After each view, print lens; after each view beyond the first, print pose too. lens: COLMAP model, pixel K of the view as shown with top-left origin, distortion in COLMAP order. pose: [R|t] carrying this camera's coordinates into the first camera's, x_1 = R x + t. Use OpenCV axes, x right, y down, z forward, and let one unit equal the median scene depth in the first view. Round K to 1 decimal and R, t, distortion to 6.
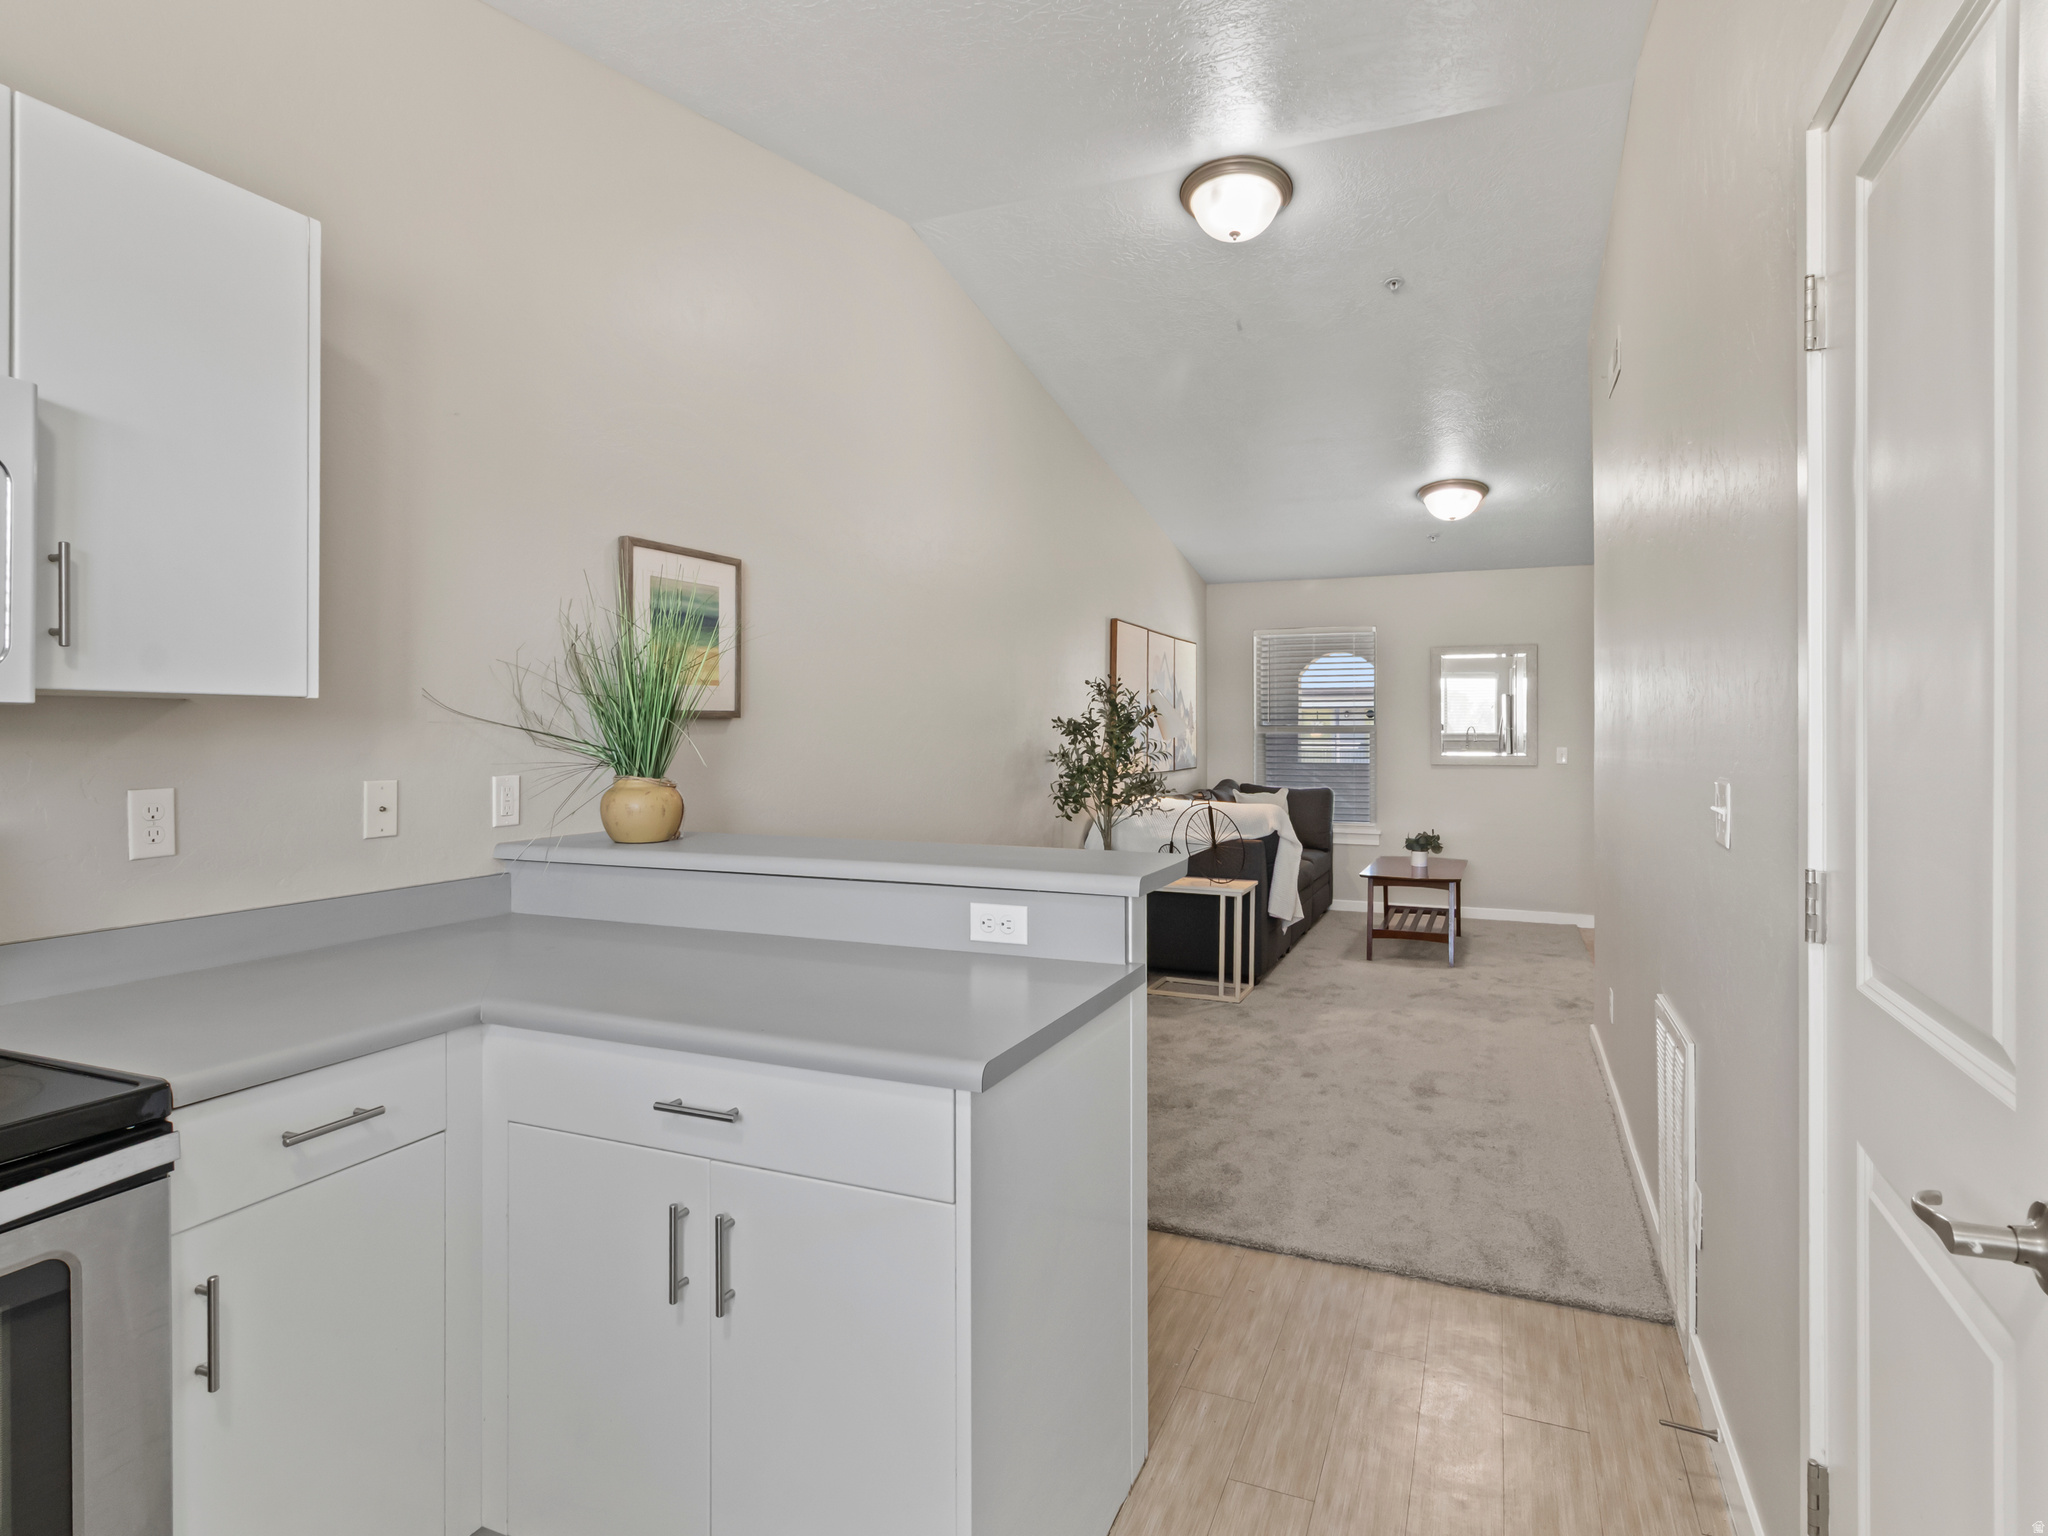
lens RADIAL K [[1082.8, 0, 1028.7], [0, 1082.8, 749.2], [0, 0, 1]] dist [-0.001096, 0.001704]
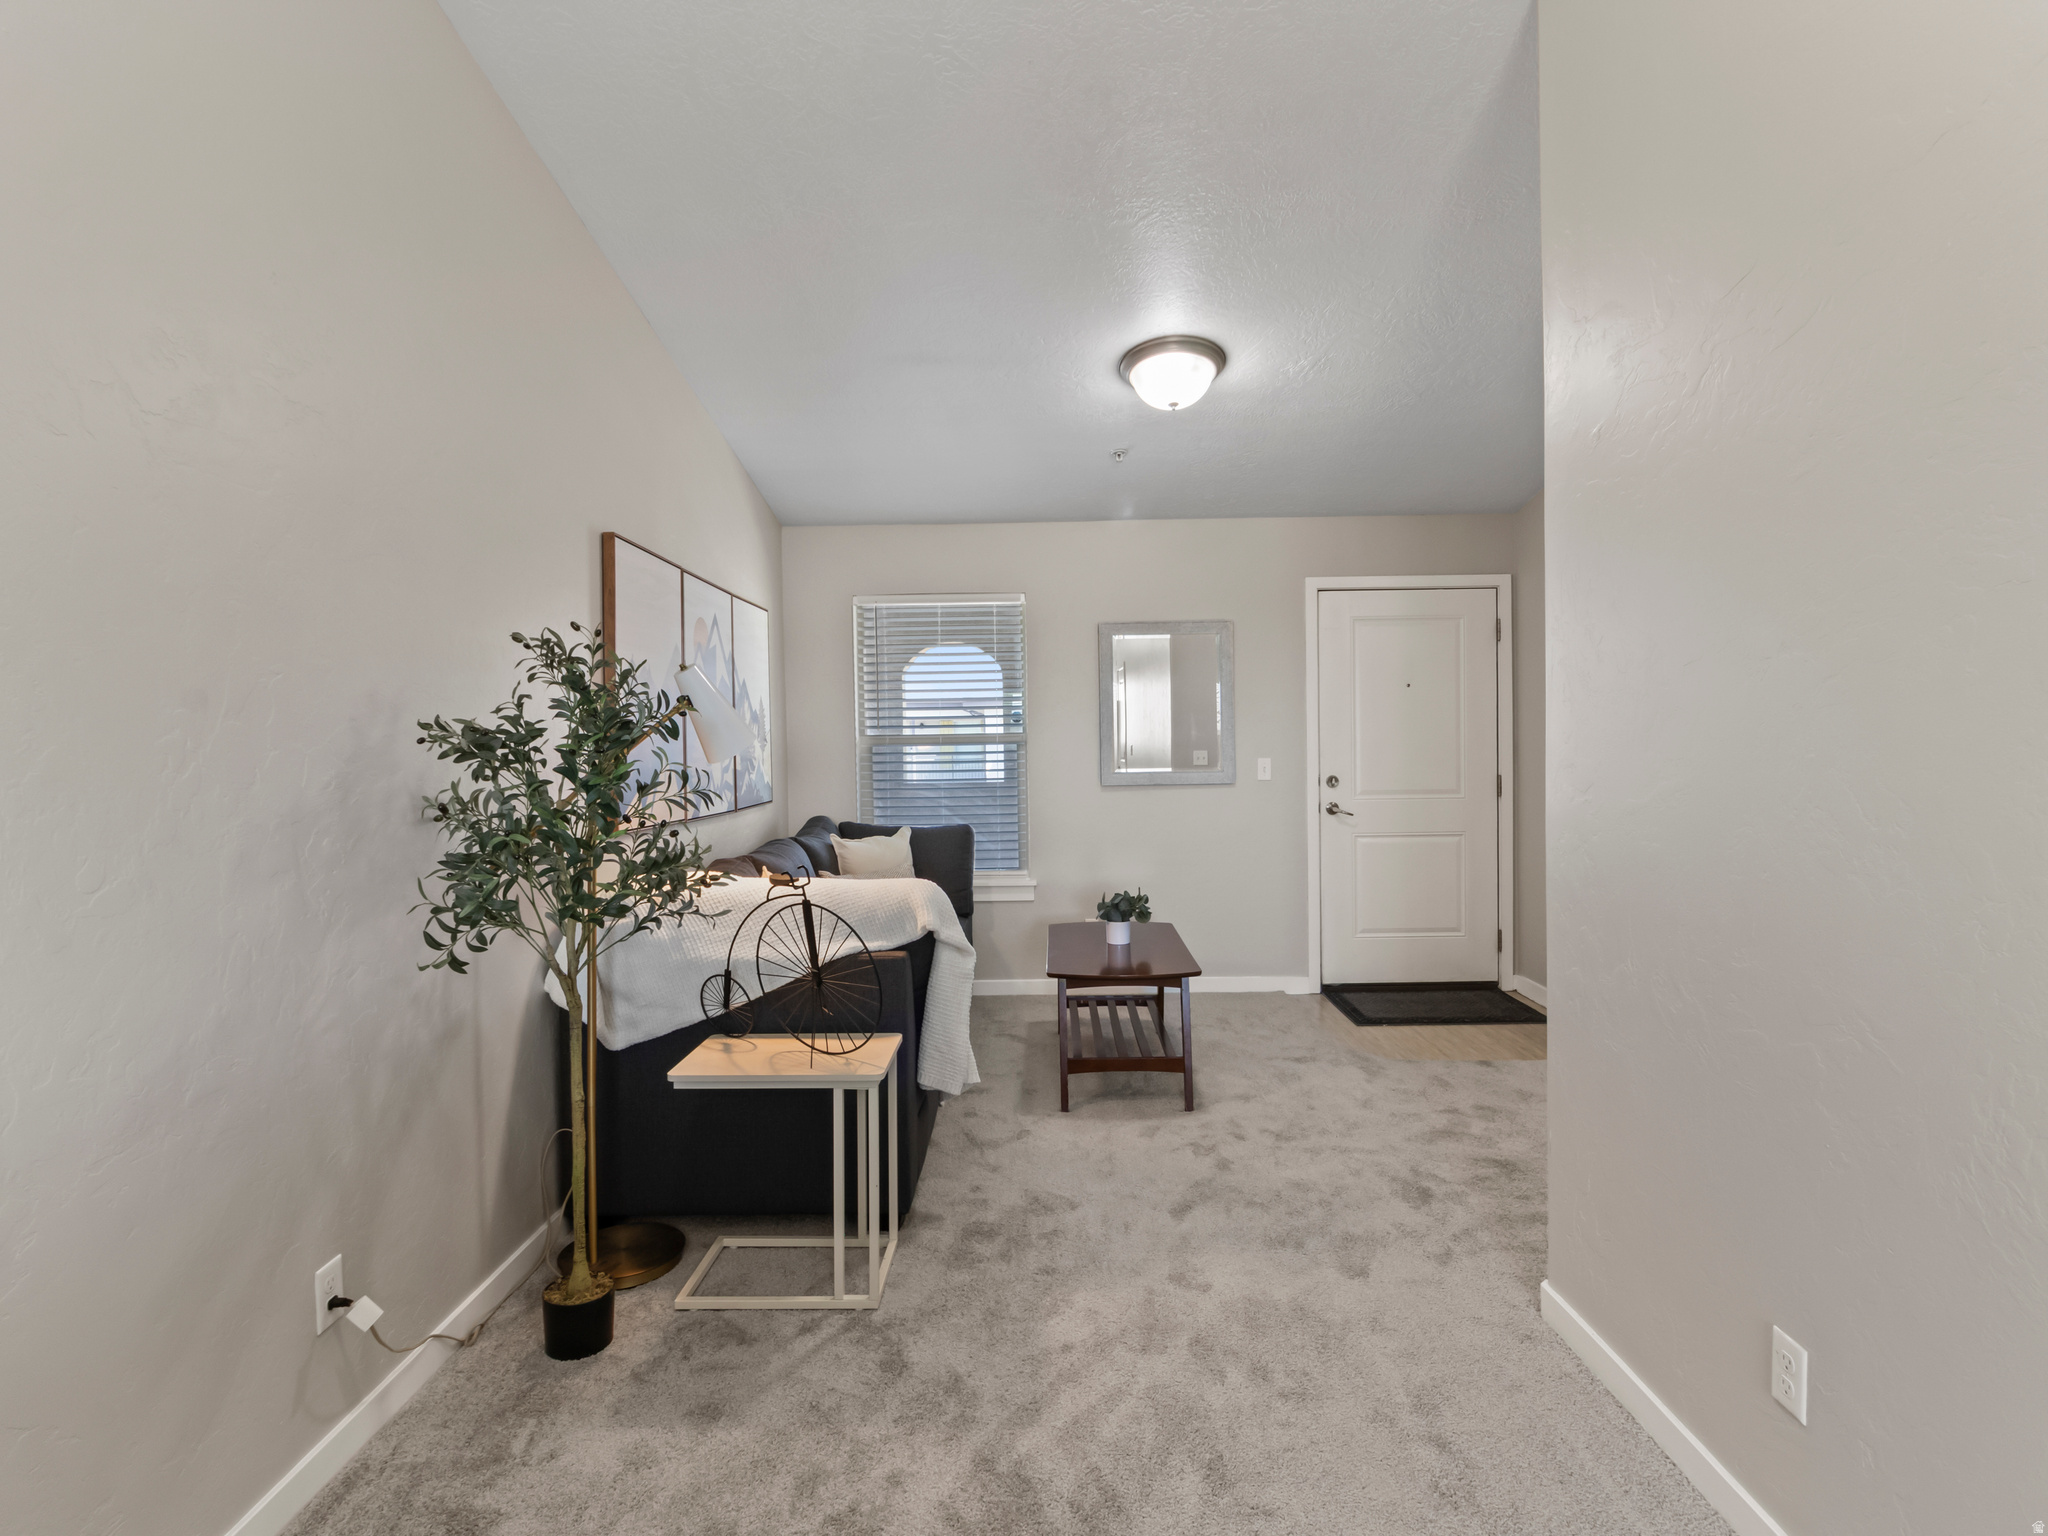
lens RADIAL K [[1082.8, 0, 1026.8], [0, 1082.8, 756.8], [0, 0, 1]] dist [-0.001096, 0.001704]
pose [[0.925308, -0.021578, 0.378601, 0.067814], [0.023791, 0.999716, -0.001169, -0.007422], [-0.378469, 0.010089, 0.925559, 0.455033]]
